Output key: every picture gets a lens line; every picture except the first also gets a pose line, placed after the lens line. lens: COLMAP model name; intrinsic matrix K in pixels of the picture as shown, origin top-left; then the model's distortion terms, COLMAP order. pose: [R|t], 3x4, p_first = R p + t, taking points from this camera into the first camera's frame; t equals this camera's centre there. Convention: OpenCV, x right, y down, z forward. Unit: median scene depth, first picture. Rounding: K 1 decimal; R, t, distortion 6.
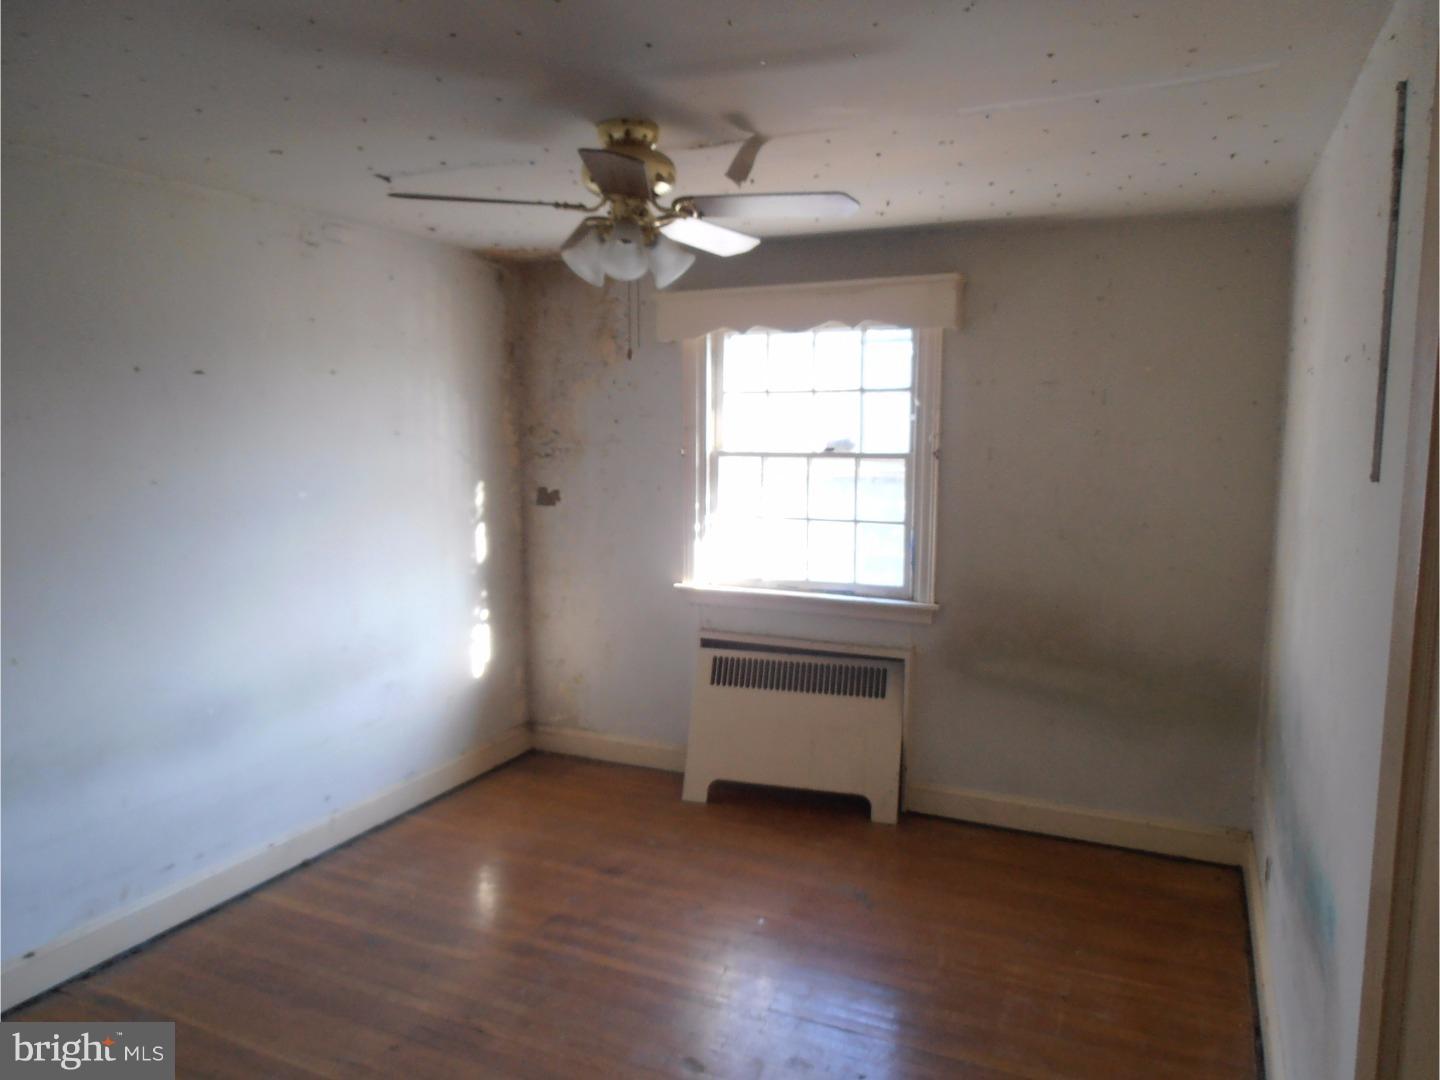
lens RADIAL K [[1014.2, 0, 719.9], [0, 1014.2, 530.8], [0, 0, 1]] dist [-0.013166, 0.005452]
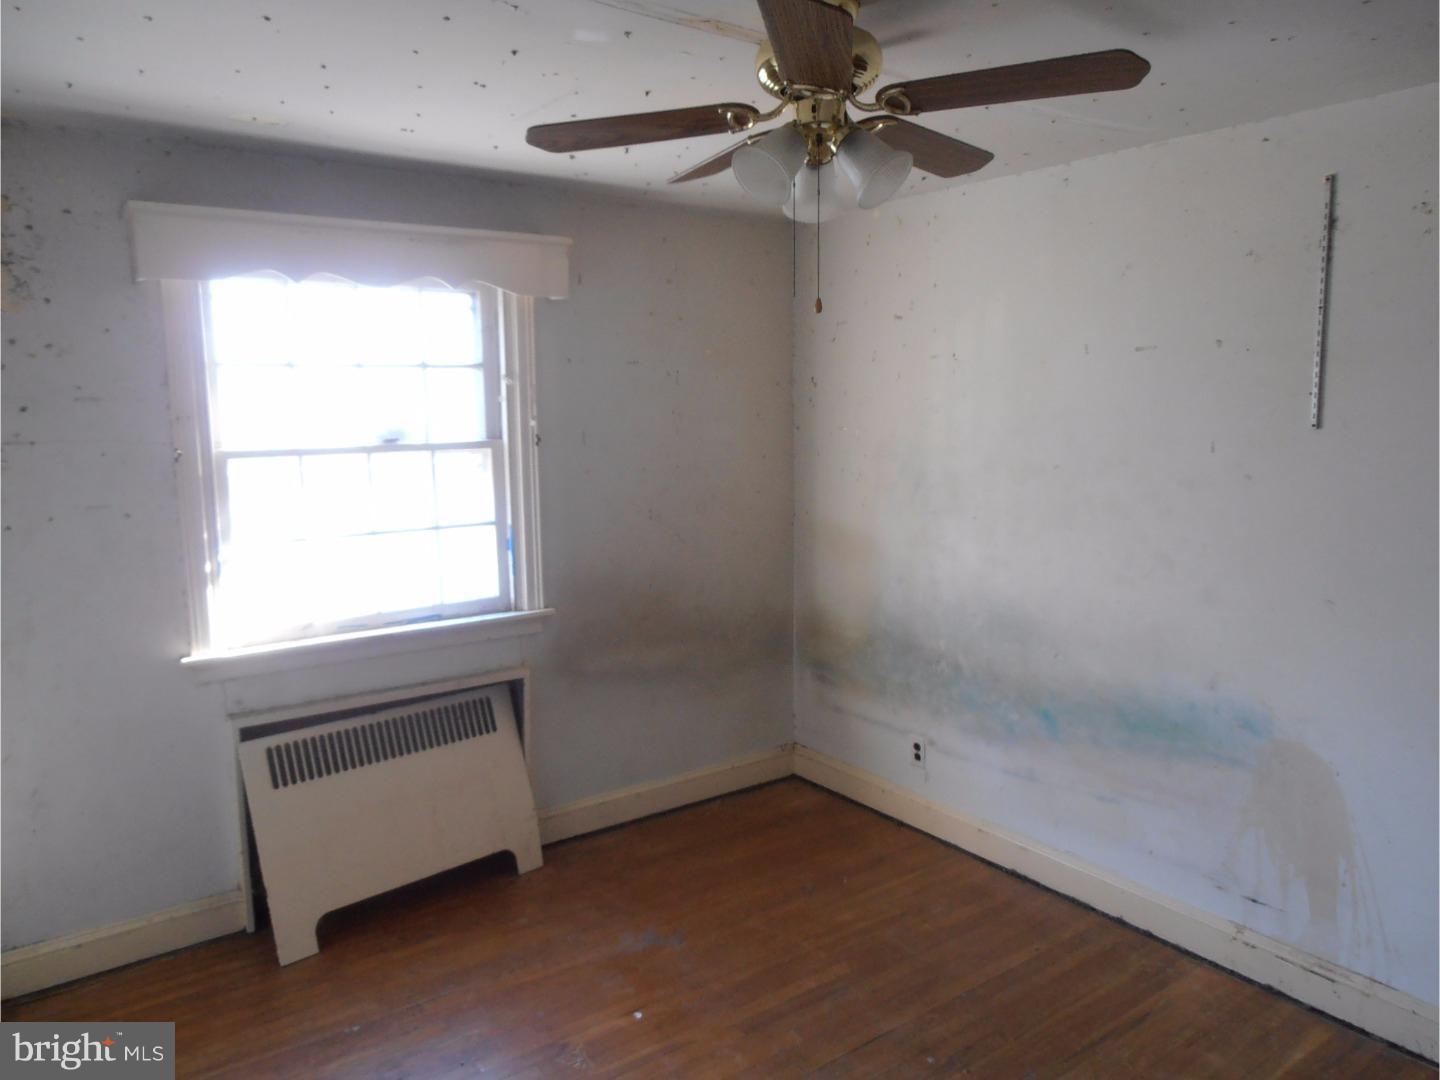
lens RADIAL K [[1014.2, 0, 720.3], [0, 1014.2, 534.7], [0, 0, 1]] dist [-0.013166, 0.005452]
pose [[0.483681, -0.117941, 0.867261, -0.457224], [0.109636, 0.991239, 0.073656, -0.038797], [-0.868350, 0.059457, 0.492374, 0.405308]]
